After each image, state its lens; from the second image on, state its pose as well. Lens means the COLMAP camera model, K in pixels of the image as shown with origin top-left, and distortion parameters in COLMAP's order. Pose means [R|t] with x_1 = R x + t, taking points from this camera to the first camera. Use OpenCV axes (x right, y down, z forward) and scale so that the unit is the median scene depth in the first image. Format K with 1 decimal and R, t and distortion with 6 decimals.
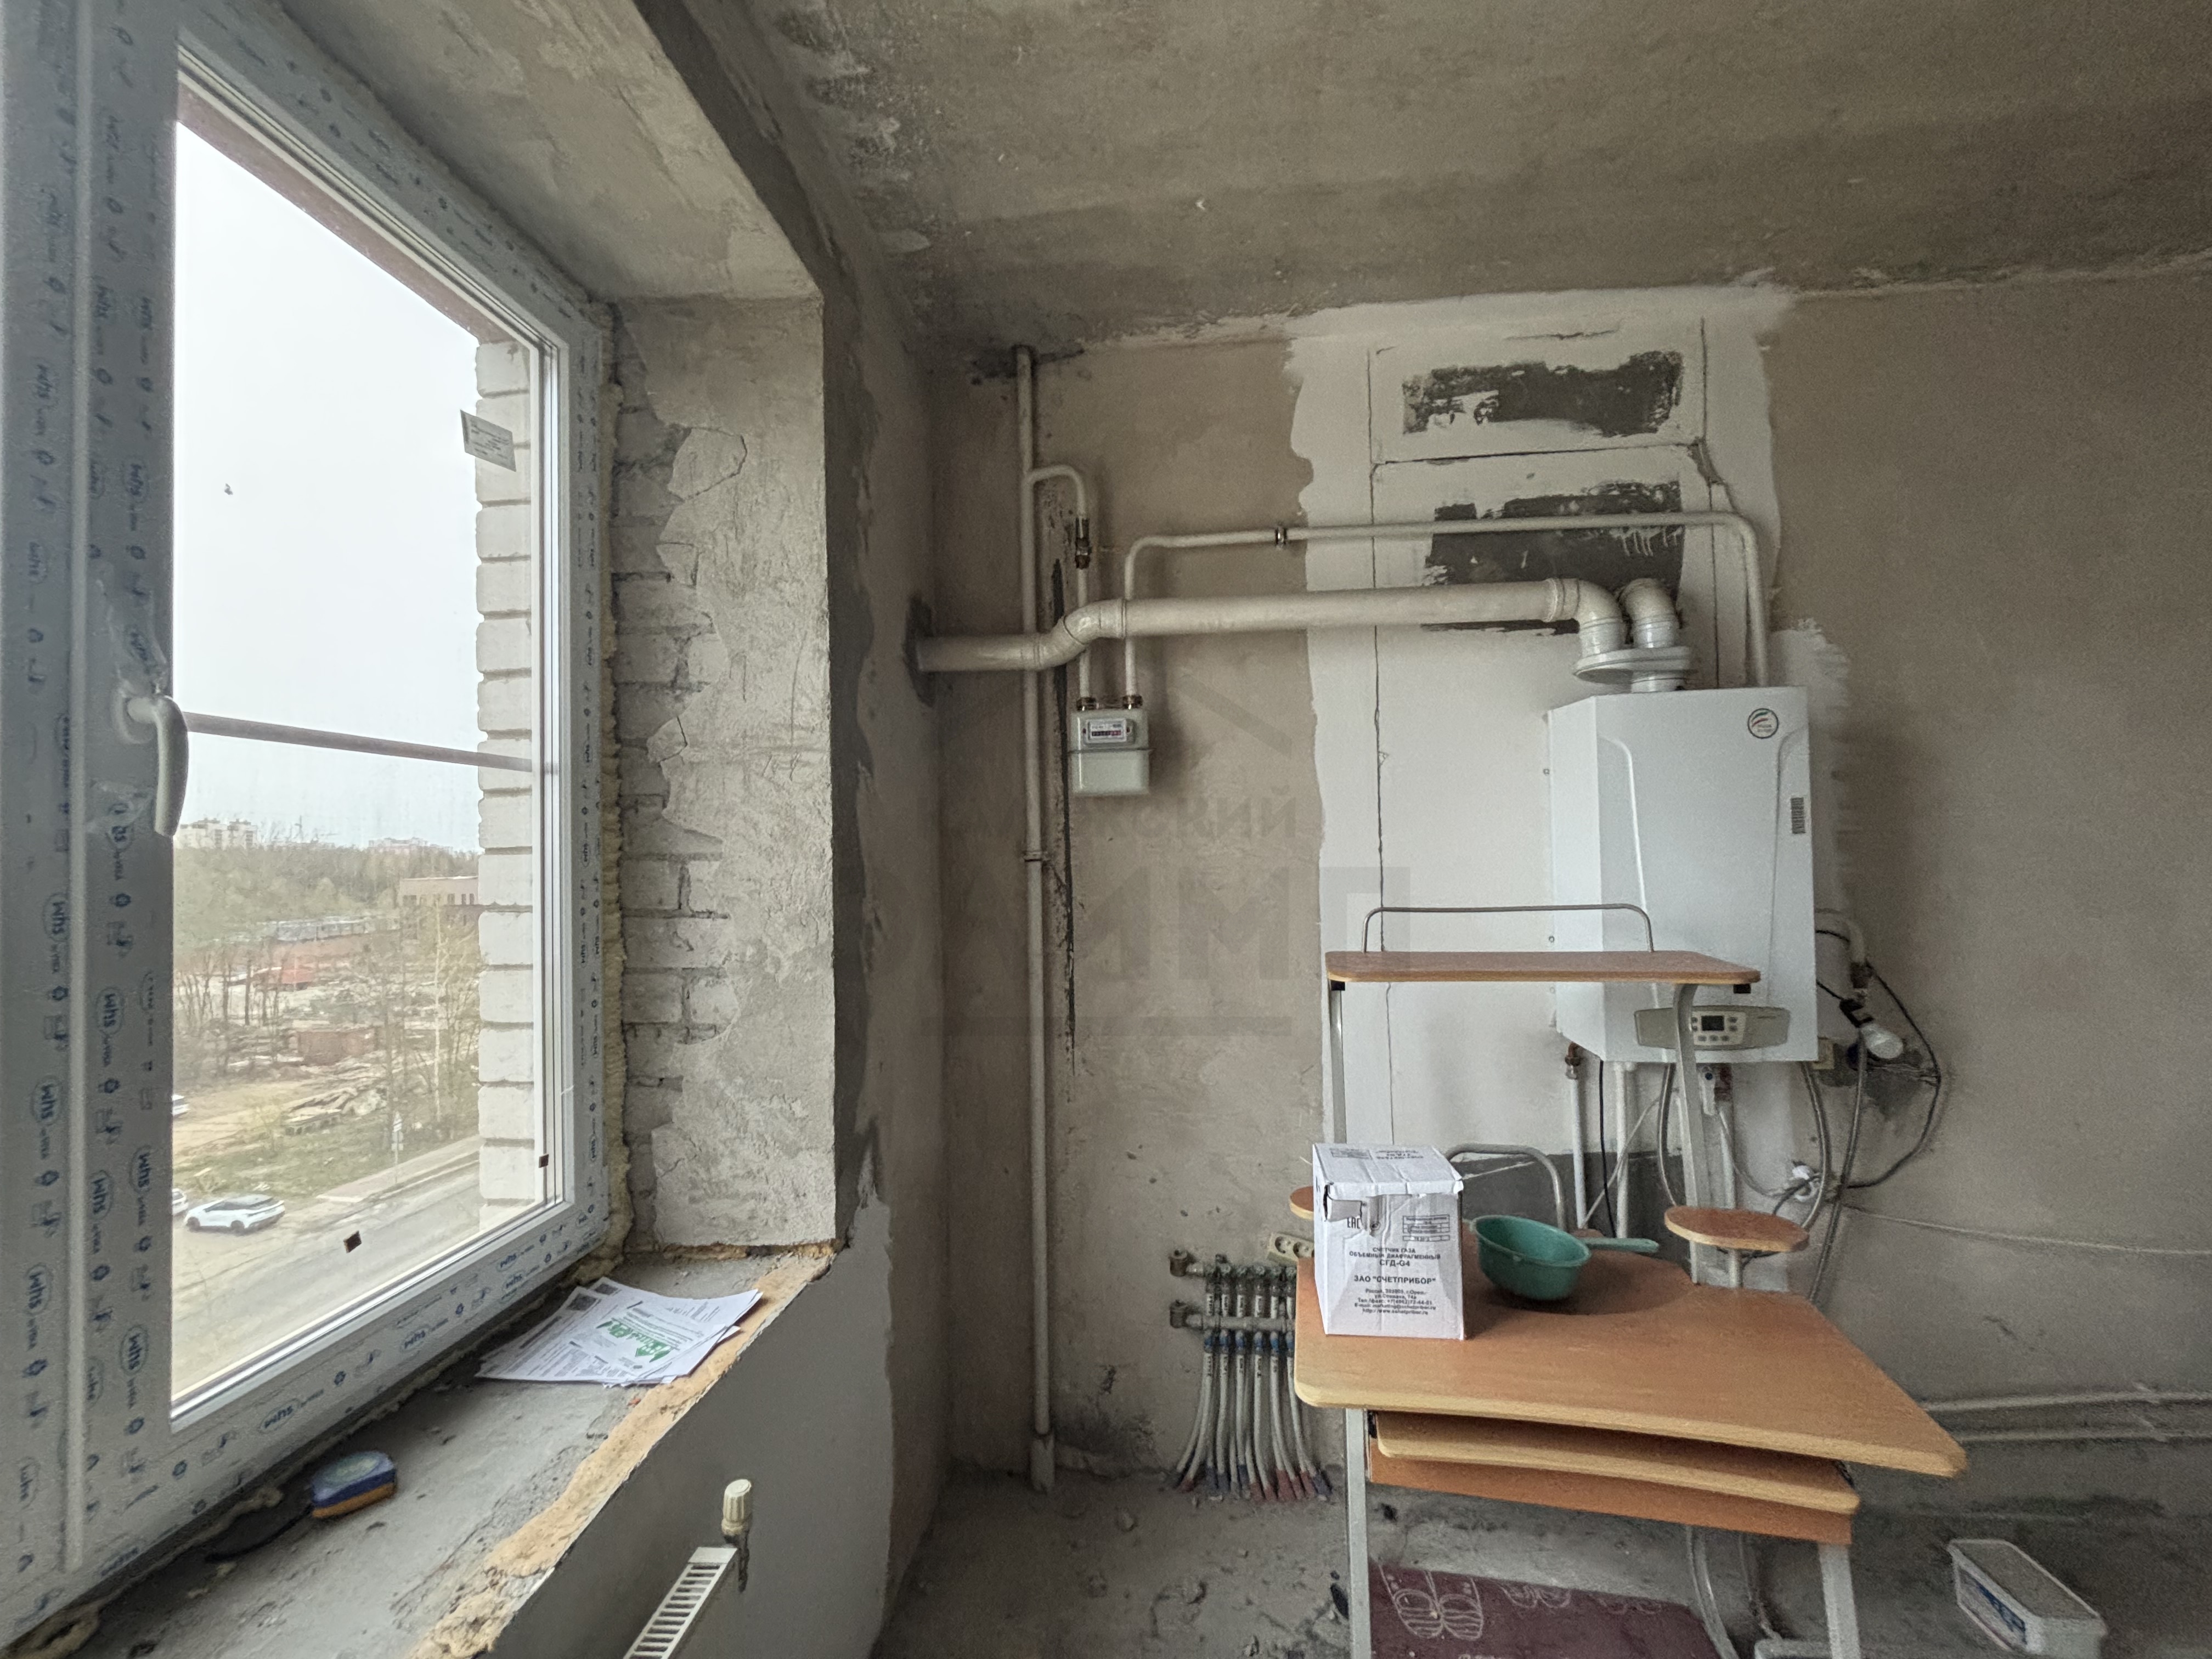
lens RADIAL K [[884.9, 0, 1114.9], [0, 884.9, 826.2], [0, 0, 1]] dist [-0.000732, -0.000318]
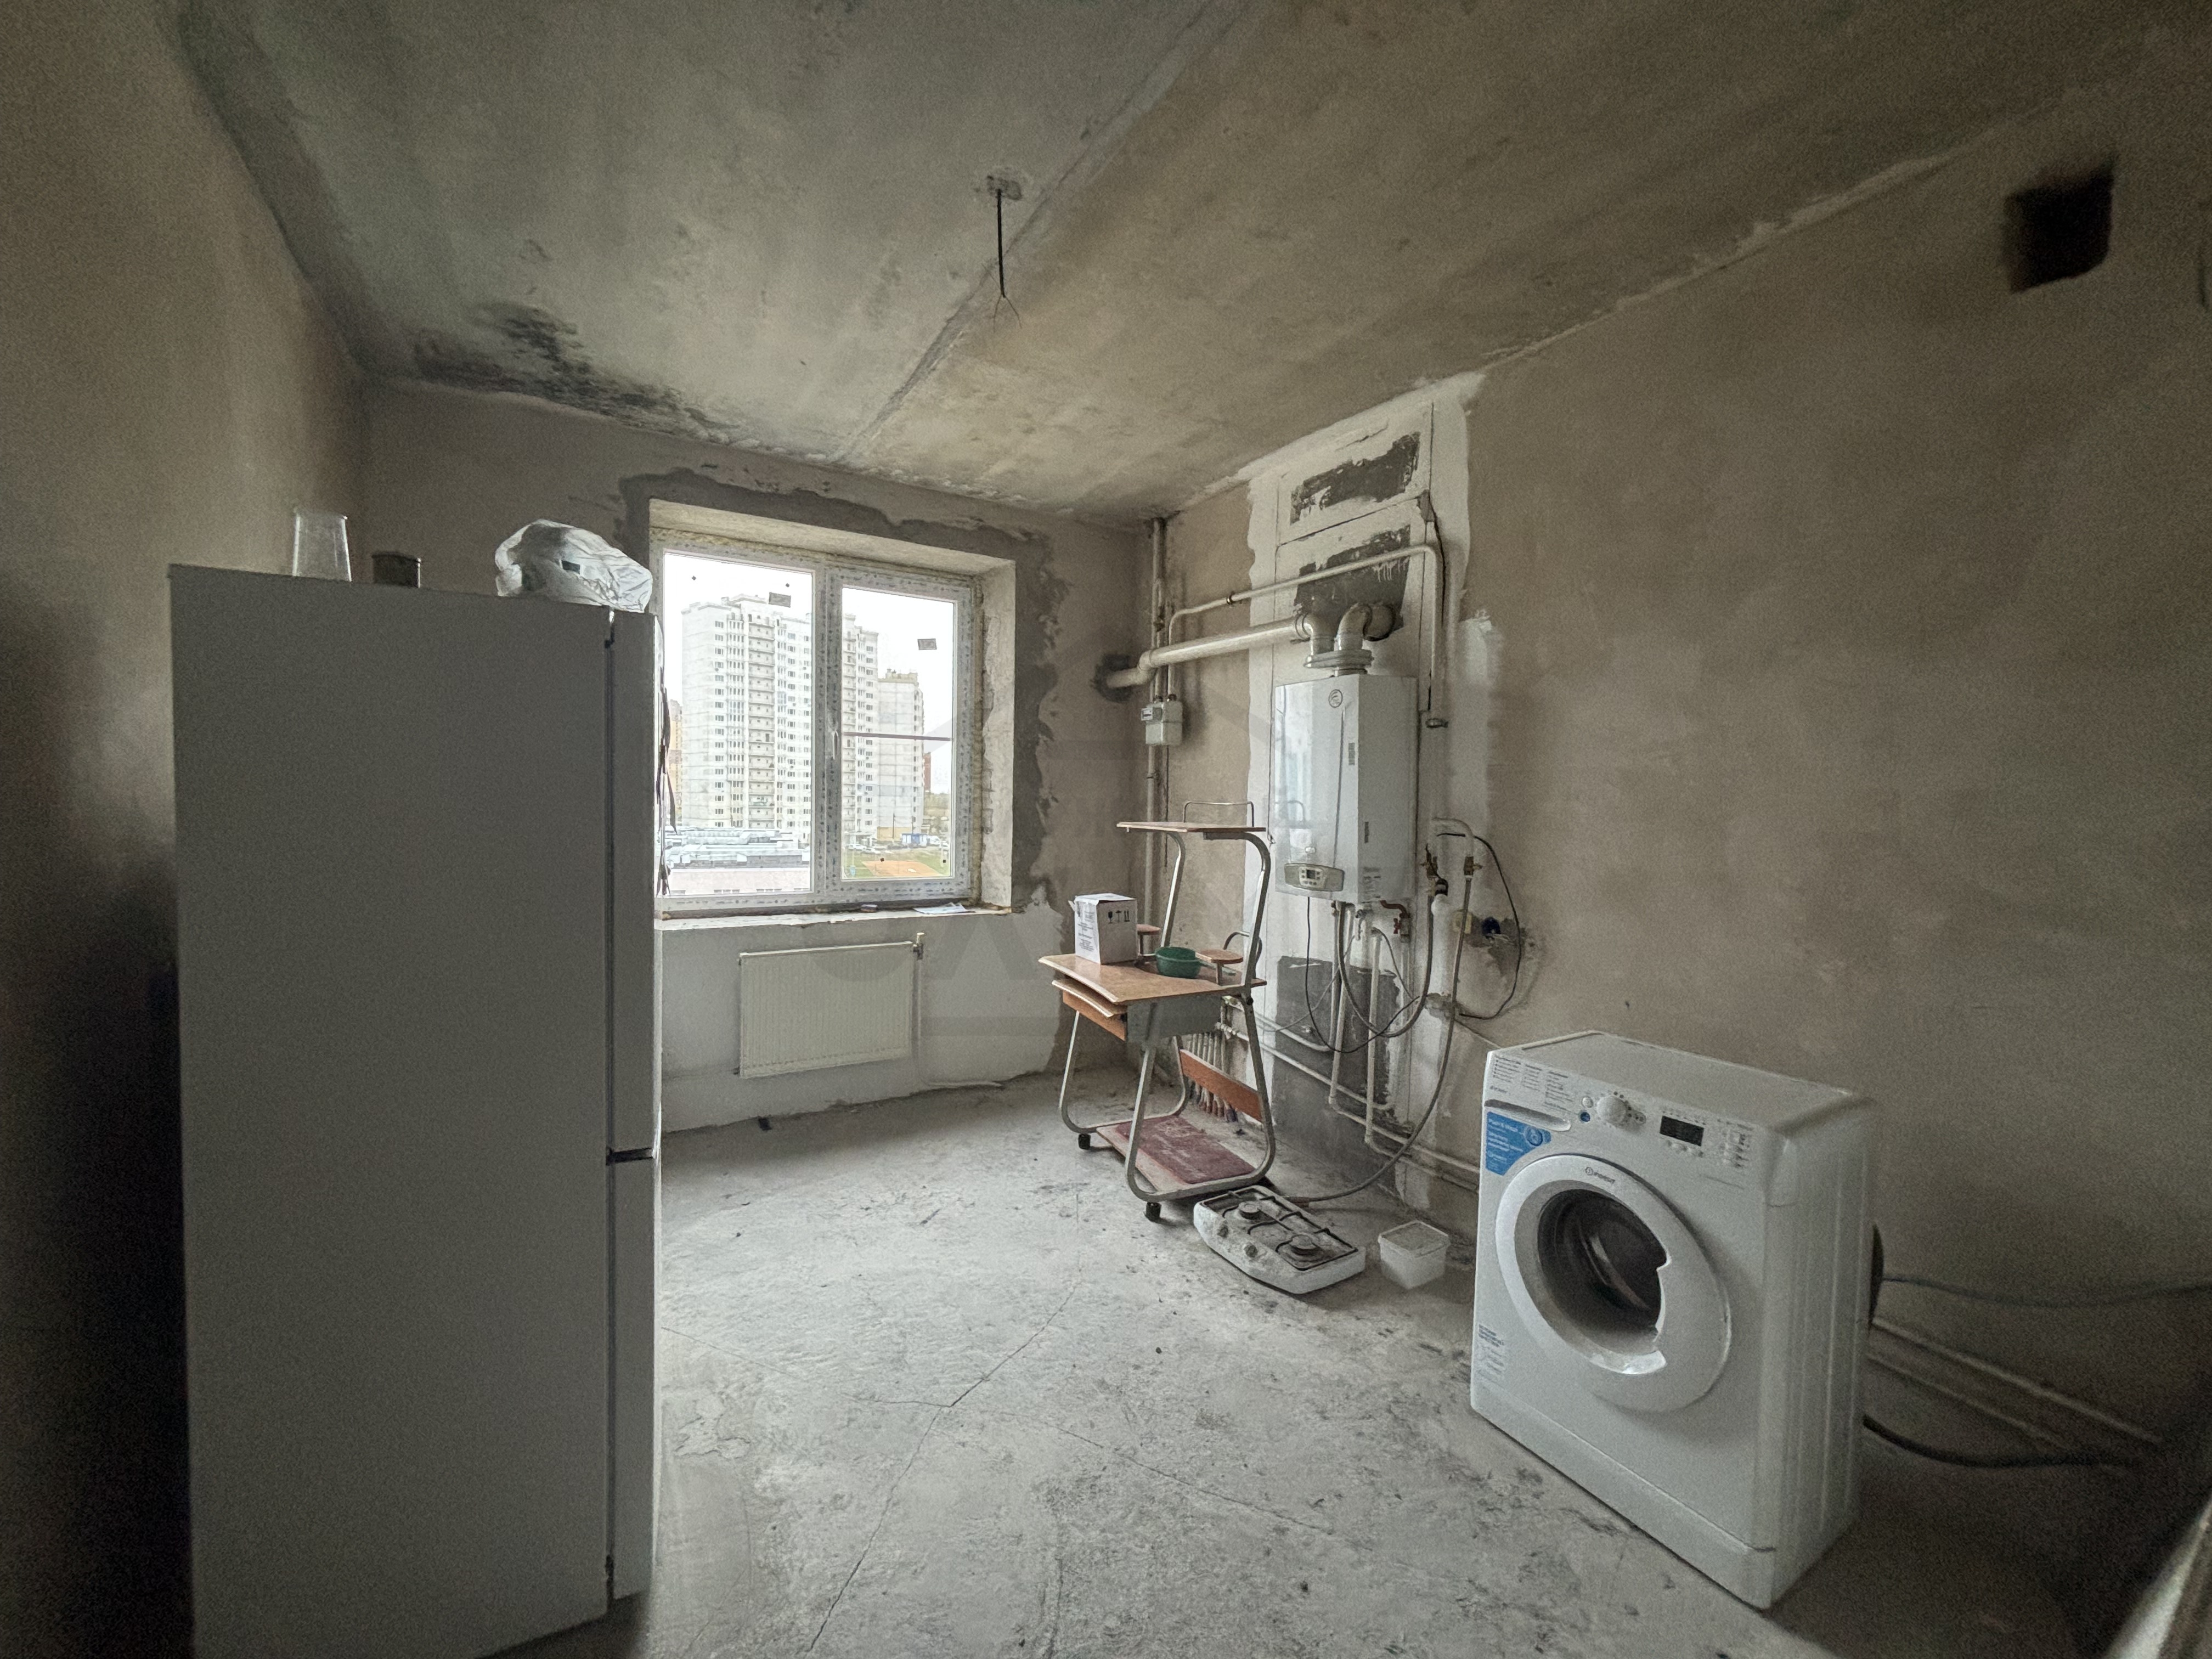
lens RADIAL K [[884.9, 0, 1111.5], [0, 884.9, 836.2], [0, 0, 1]] dist [-0.000732, -0.000318]
pose [[0.588455, 0.068843, -0.805594, 1.548404], [-0.012252, 0.997013, 0.076251, 0.018196], [0.808437, -0.035000, 0.587541, -0.276911]]
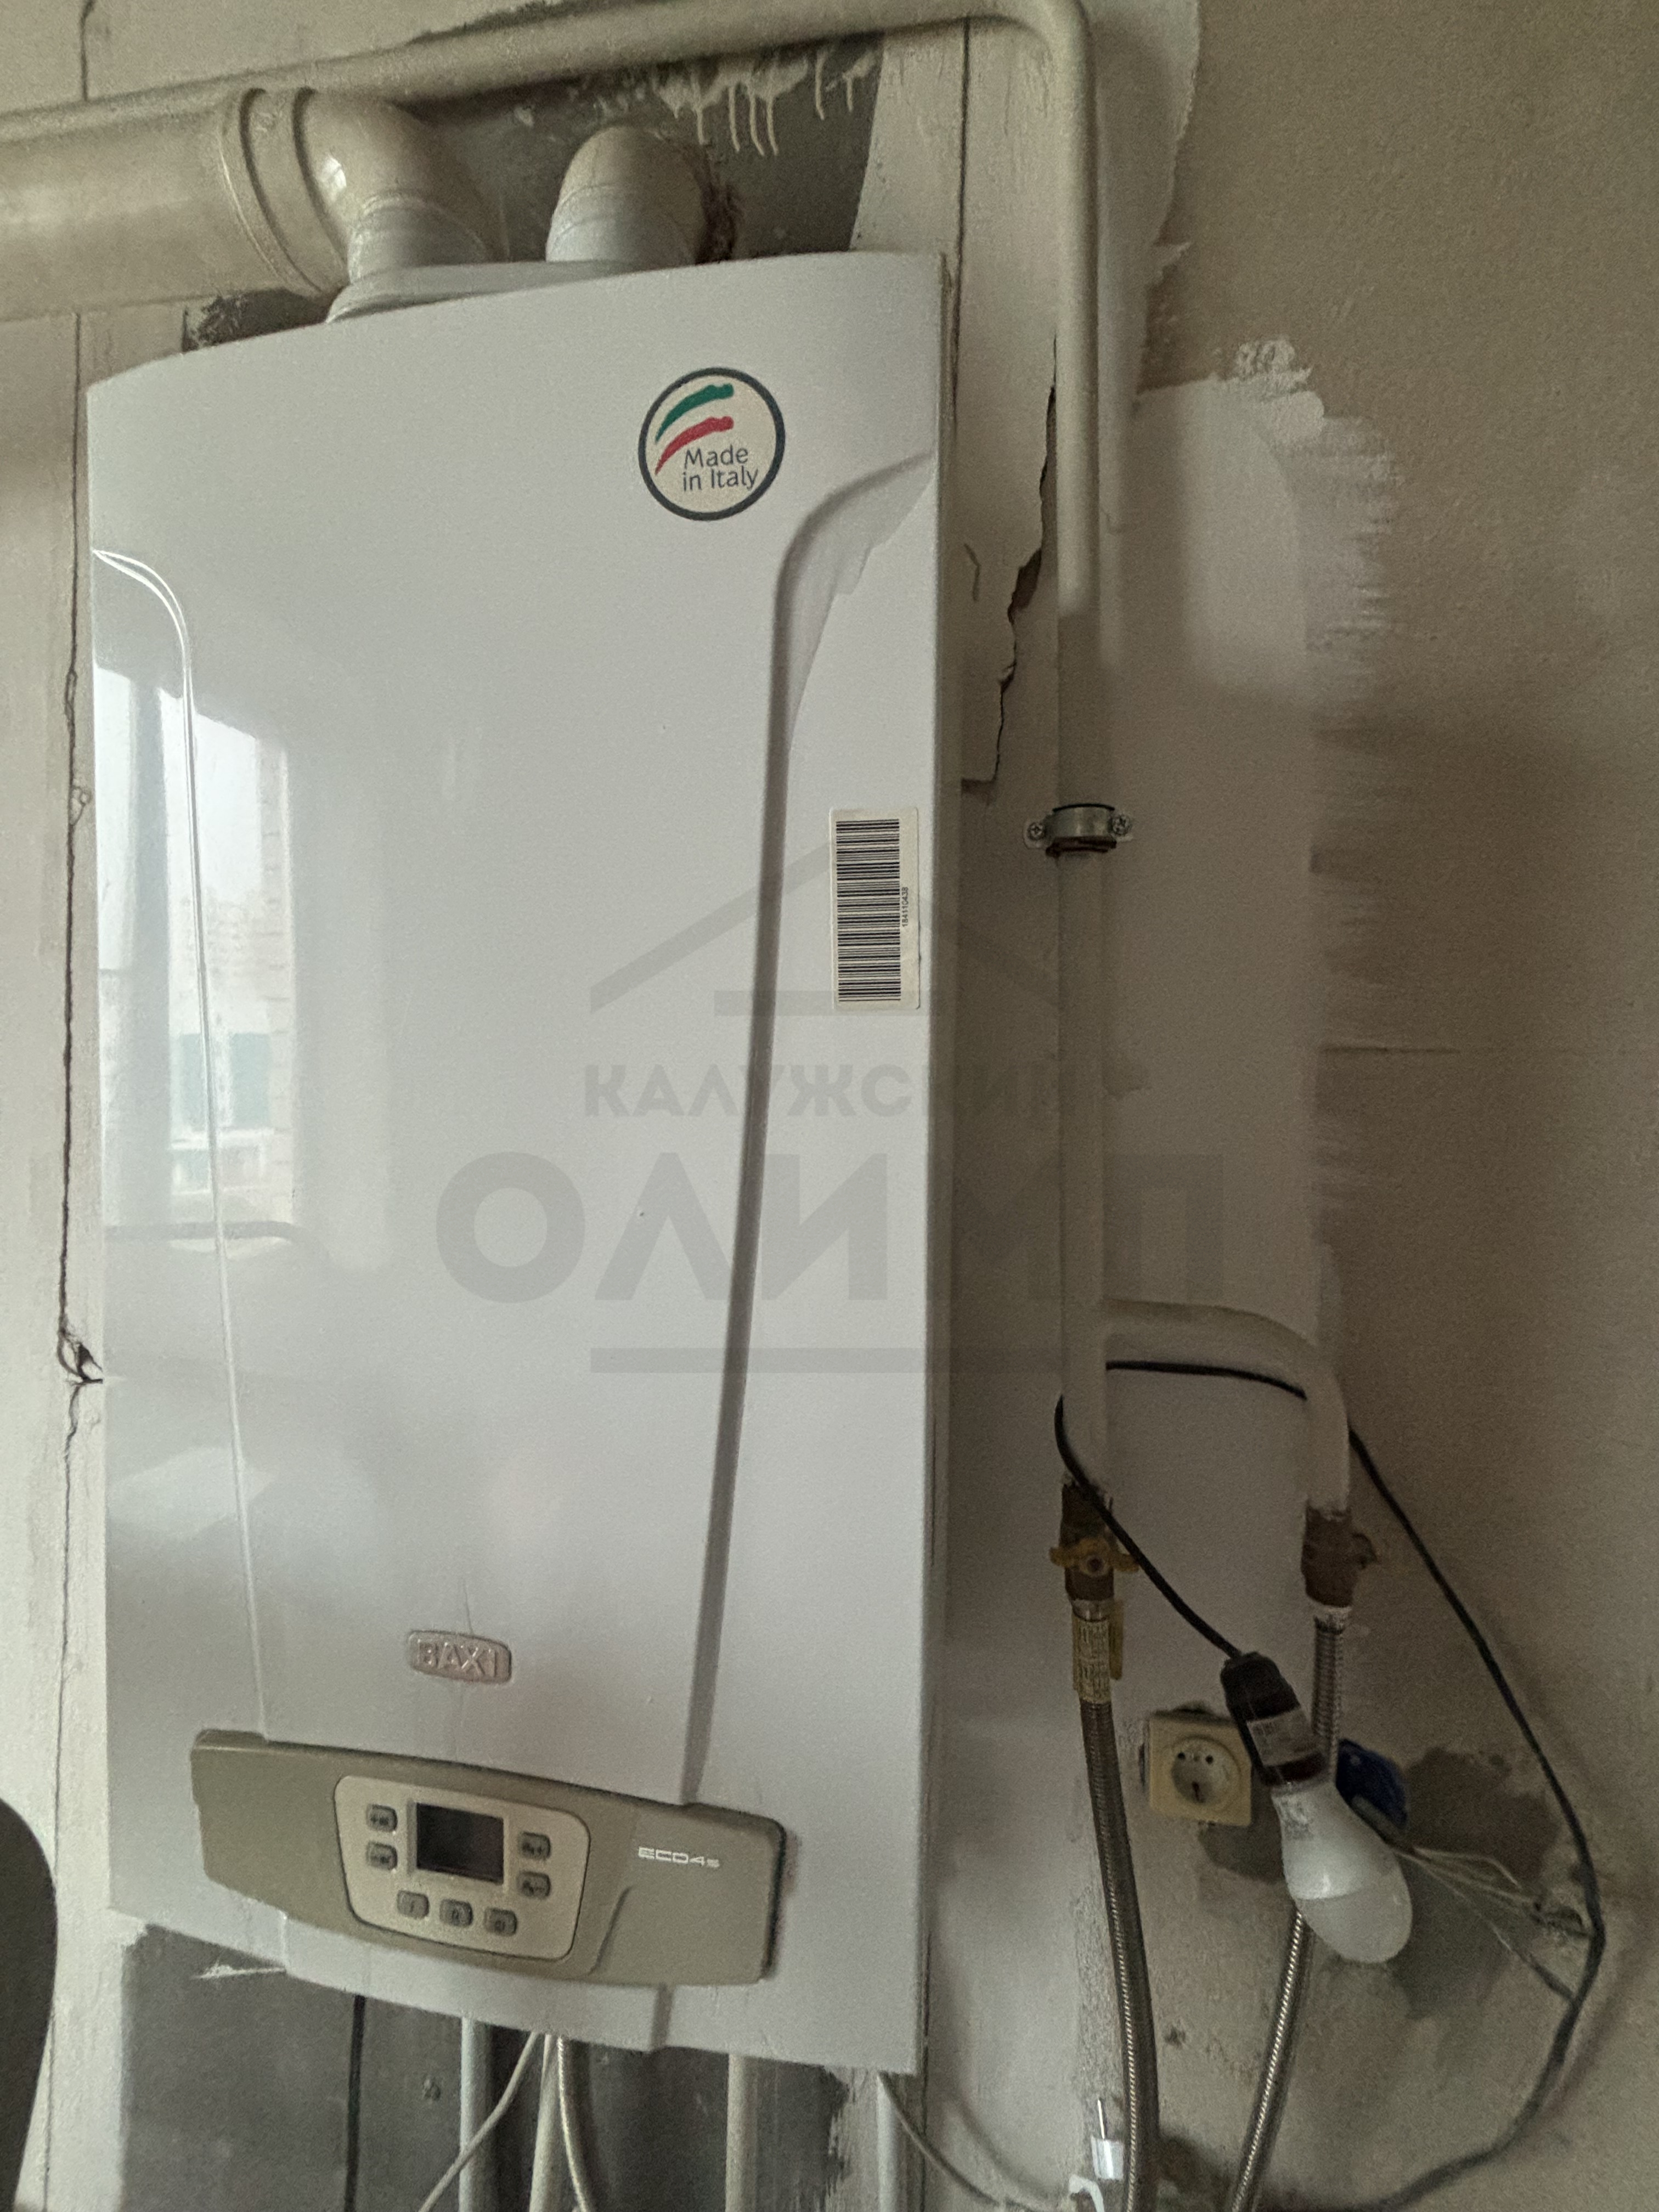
lens RADIAL K [[884.9, 0, 810.1], [0, 884.9, 1109.3], [0, 0, 1]] dist [-0.000732, -0.000318]
pose [[0.995537, 0.047030, -0.081820, 0.653424], [-0.044262, 0.998396, 0.035315, 0.022417], [0.083349, -0.031536, 0.996021, 0.668569]]
